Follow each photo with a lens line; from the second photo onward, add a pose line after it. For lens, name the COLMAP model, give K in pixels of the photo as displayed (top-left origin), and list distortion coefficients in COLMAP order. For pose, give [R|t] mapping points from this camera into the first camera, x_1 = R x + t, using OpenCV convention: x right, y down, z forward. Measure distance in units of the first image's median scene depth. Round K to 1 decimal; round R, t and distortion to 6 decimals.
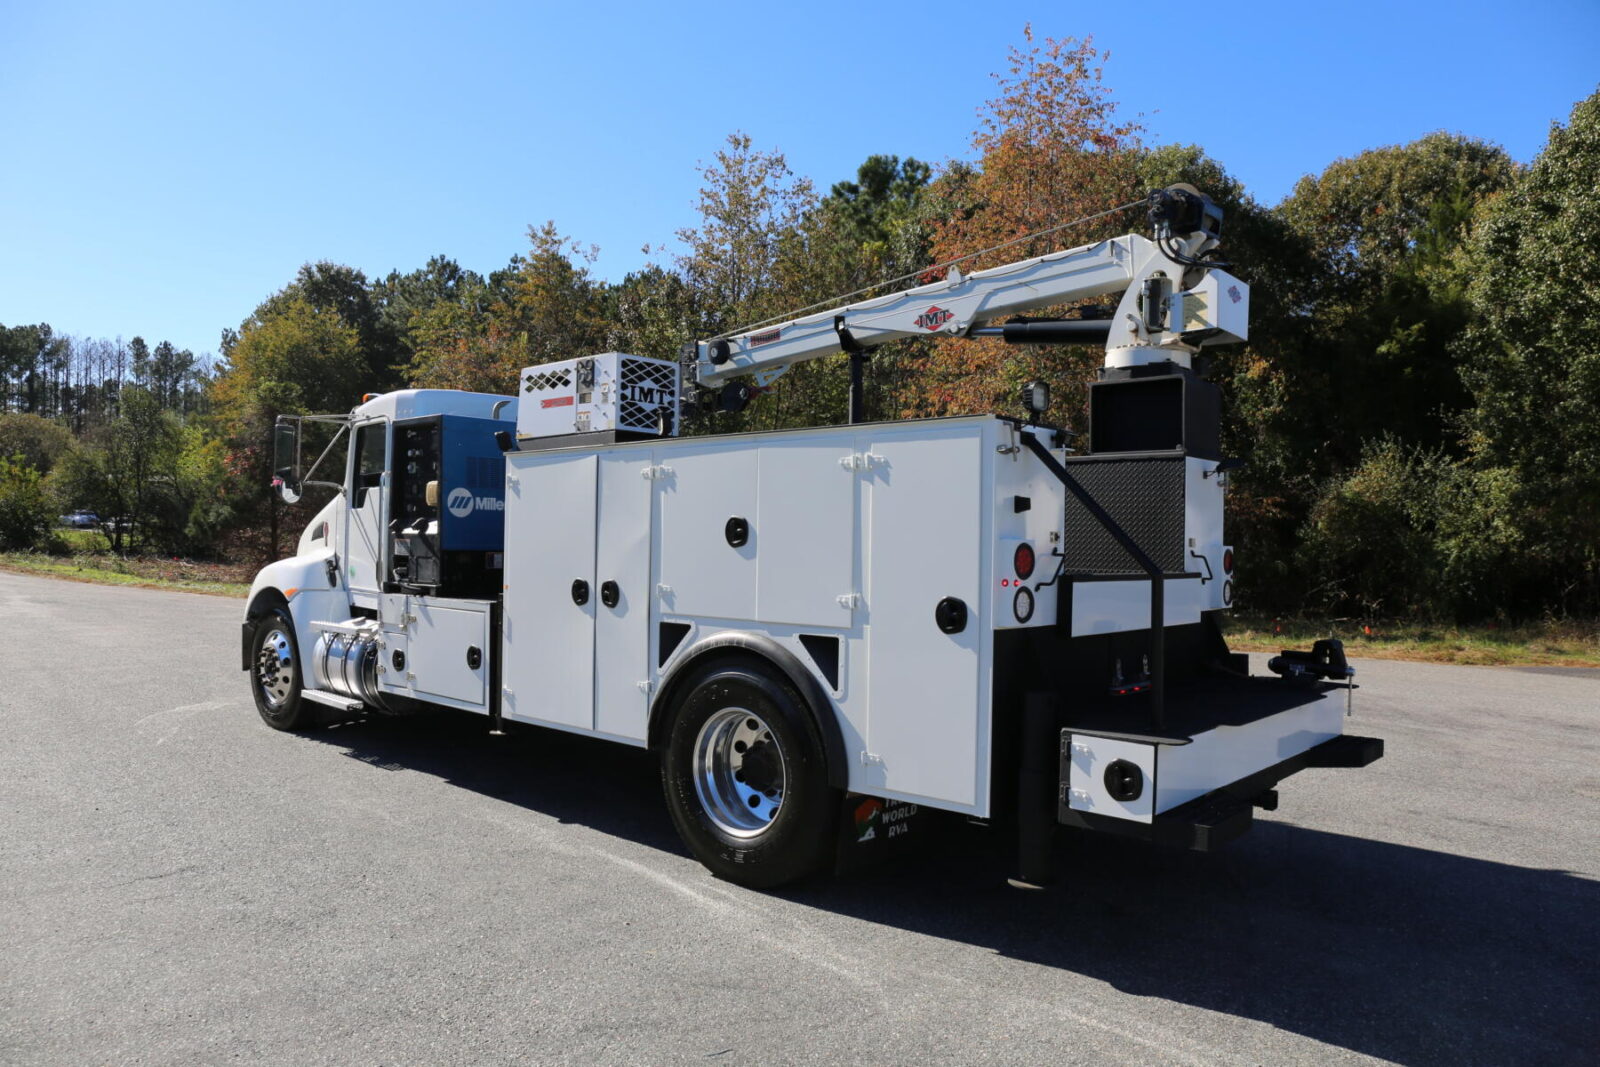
lens RADIAL K [[1084.1, 0, 789.9], [0, 1084.1, 527.5], [0, 0, 1]] dist [-0.108743, 0.083859]
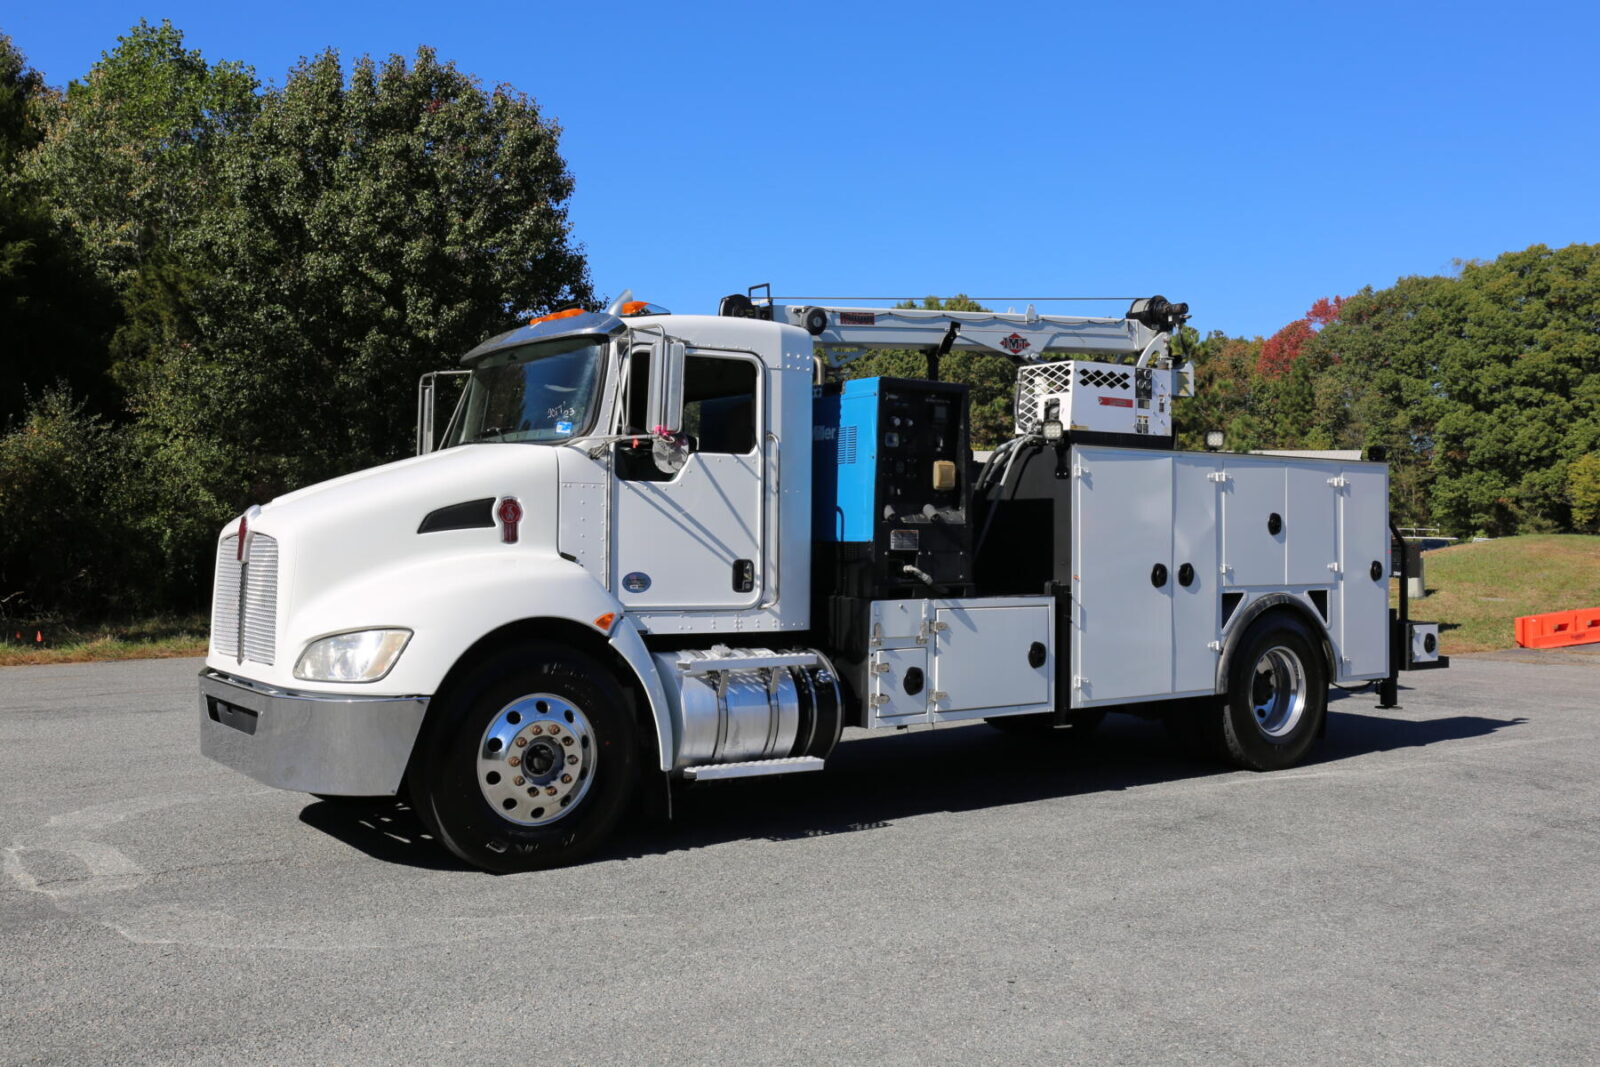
lens RADIAL K [[1451.7, 0, 800.0], [0, 1451.7, 533.5], [0, 0, 1]] dist [-0.060692, 0.118999]
pose [[0.208772, -0.010539, 0.977908, -1.673765], [-0.016660, 0.999759, 0.014332, -0.000786], [-0.977822, -0.019284, 0.208546, 0.994142]]
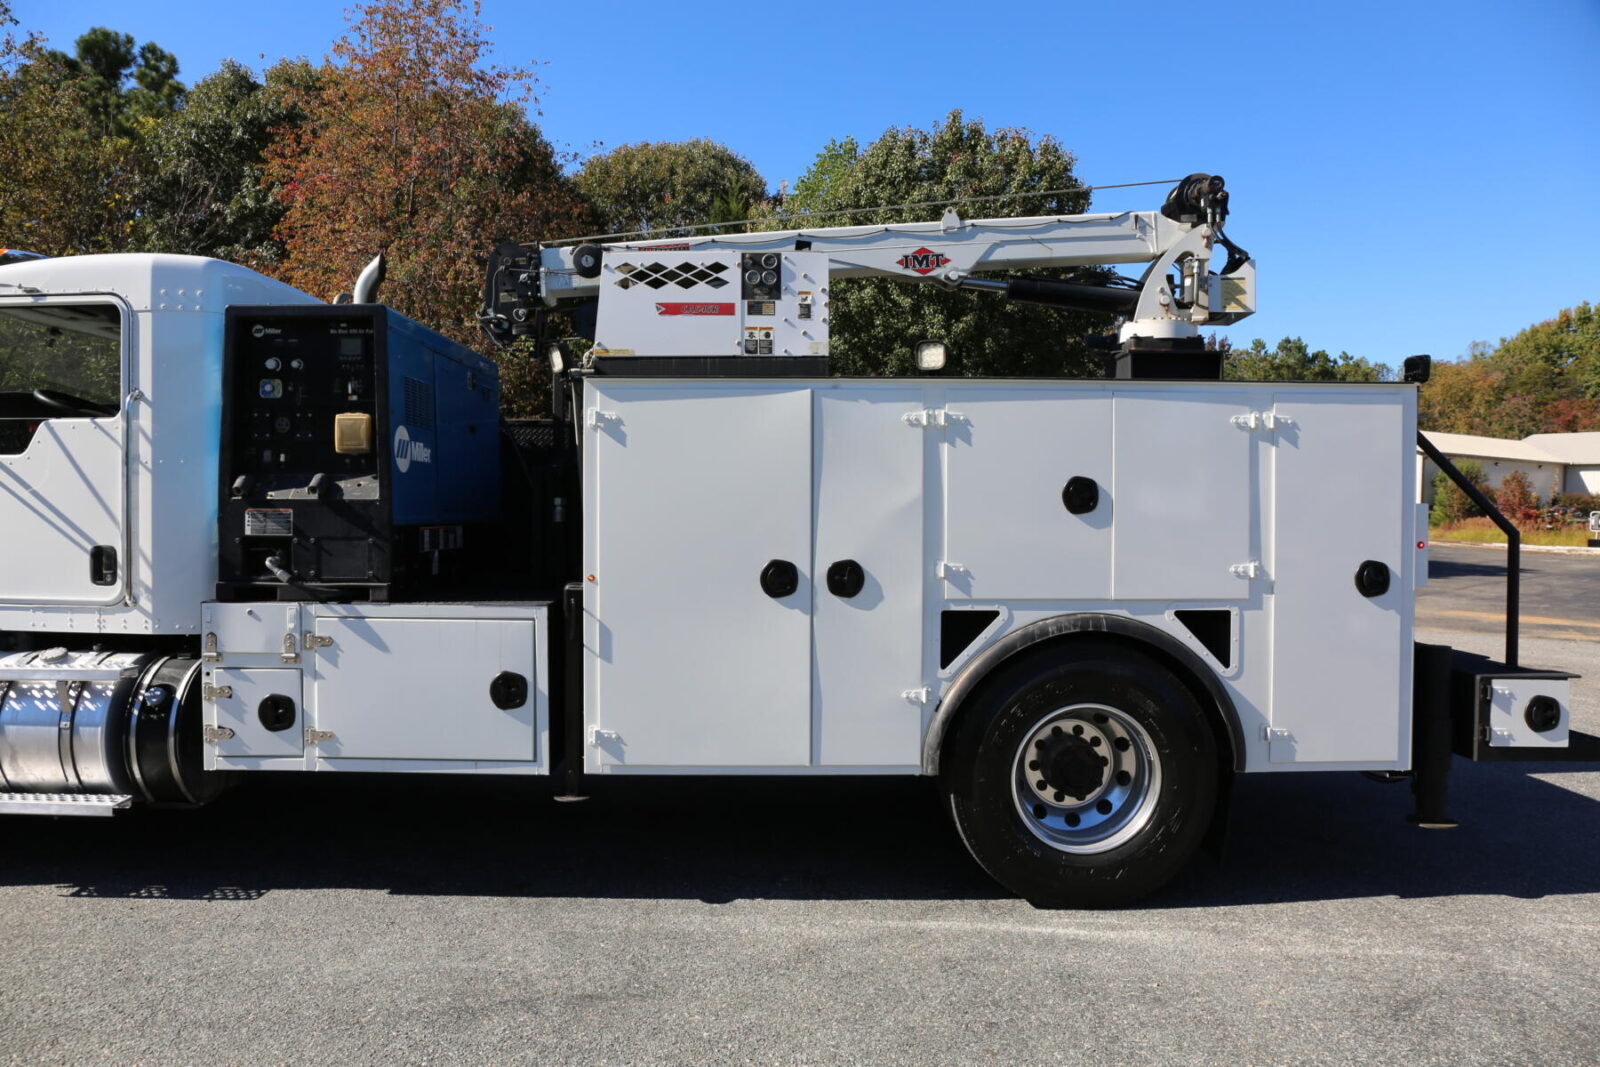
lens RADIAL K [[1085.5, 0, 788.8], [0, 1085.5, 535.6], [0, 0, 1]] dist [-0.110113, 0.086030]
pose [[0.741930, -0.027204, 0.669925, -0.634347], [-0.002570, 0.999054, 0.043415, -0.000705], [-0.670472, -0.033932, 0.741158, 0.435846]]
